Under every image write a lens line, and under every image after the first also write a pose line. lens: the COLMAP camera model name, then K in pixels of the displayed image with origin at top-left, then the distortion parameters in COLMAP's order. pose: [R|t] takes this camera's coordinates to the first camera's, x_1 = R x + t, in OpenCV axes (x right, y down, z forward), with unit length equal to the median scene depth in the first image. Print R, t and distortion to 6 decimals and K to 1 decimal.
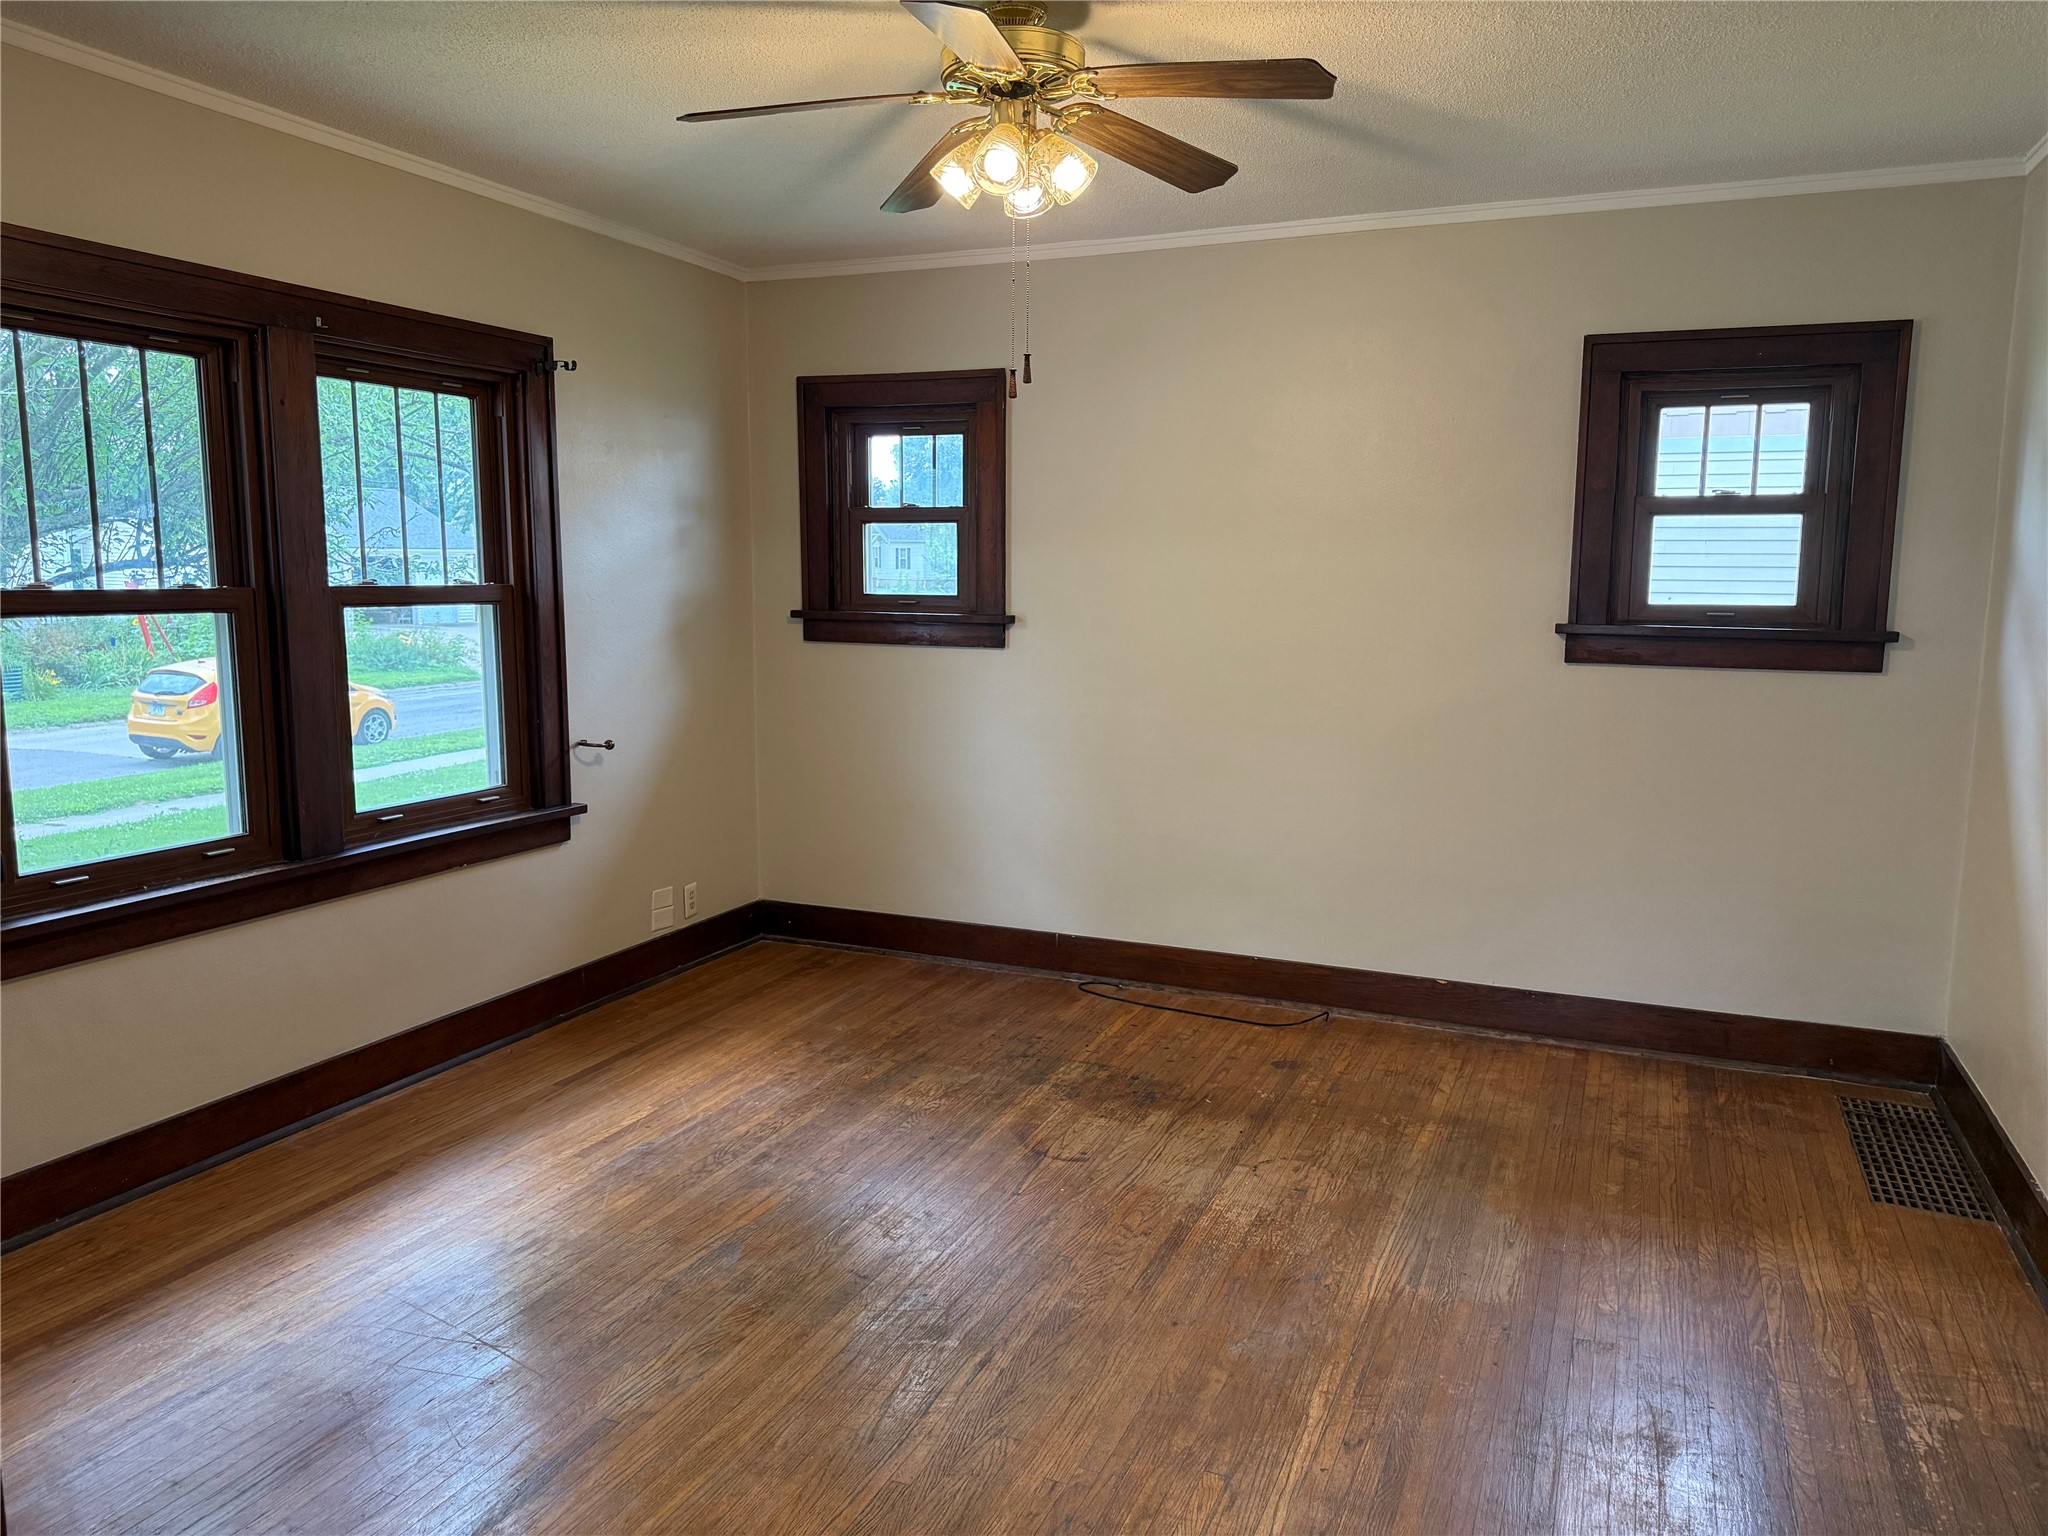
lens RADIAL K [[1473.5, 0, 1015.6], [0, 1473.5, 776.7], [0, 0, 1]] dist [0.180553, -0.312199]
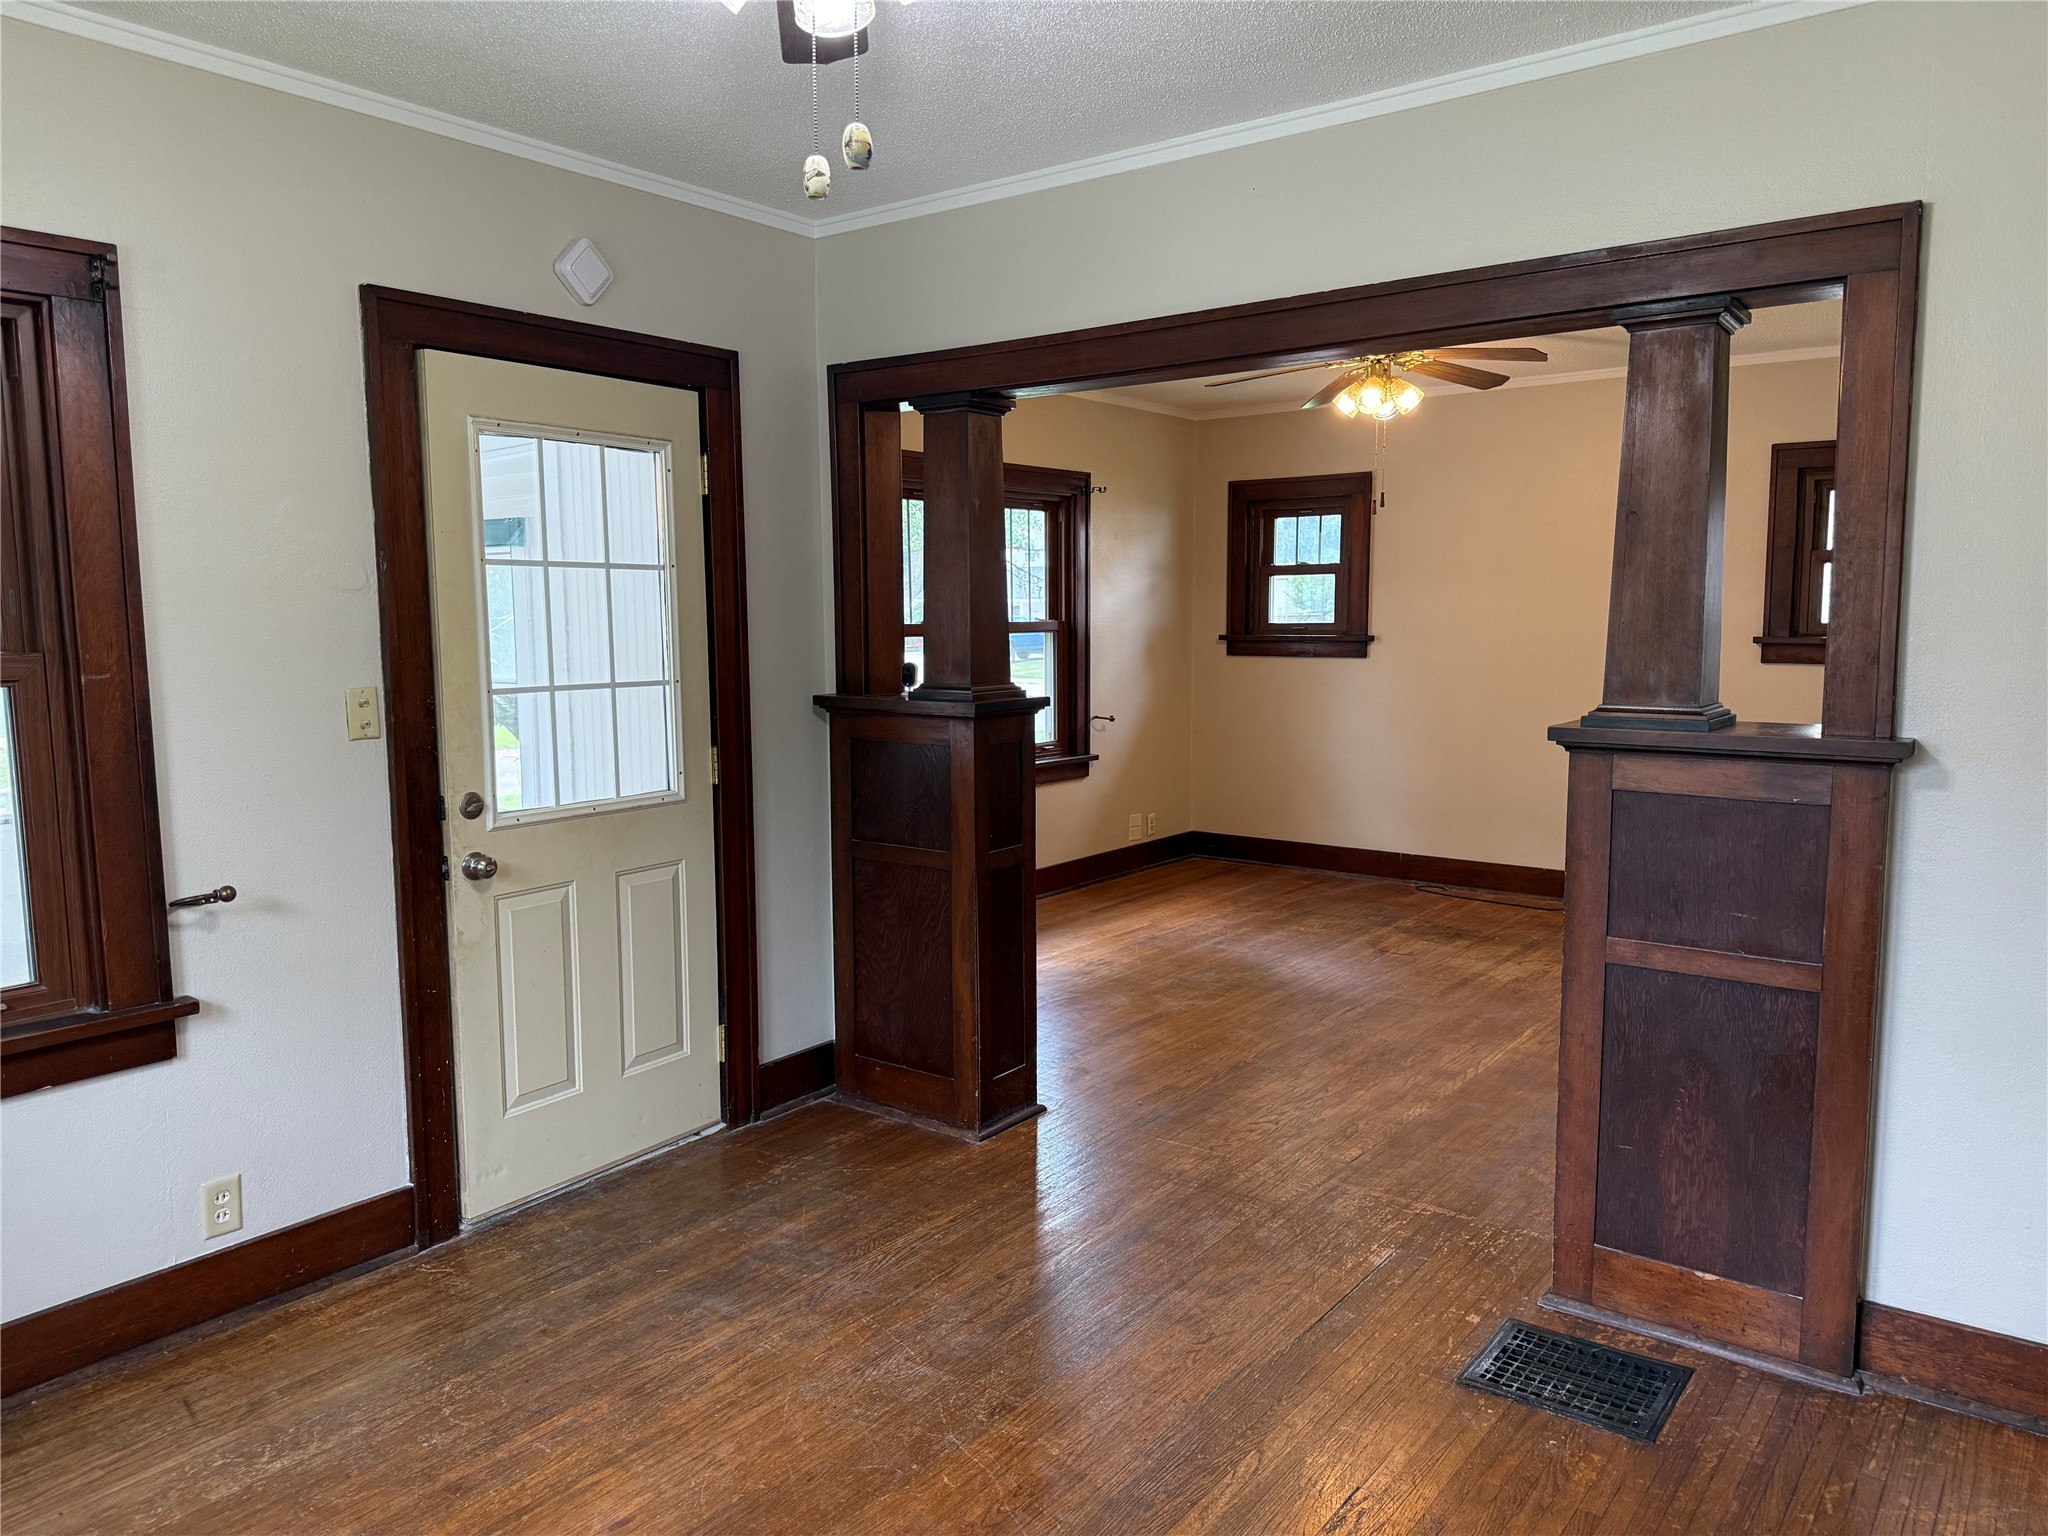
lens RADIAL K [[1473.5, 0, 1015.6], [0, 1473.5, 776.7], [0, 0, 1]] dist [0.180553, -0.312199]
pose [[0.971547, 0.014935, -0.236375, 0.005659], [-0.021006, 0.999510, -0.023186, 0.082111], [0.235913, 0.027491, 0.971385, -0.585921]]
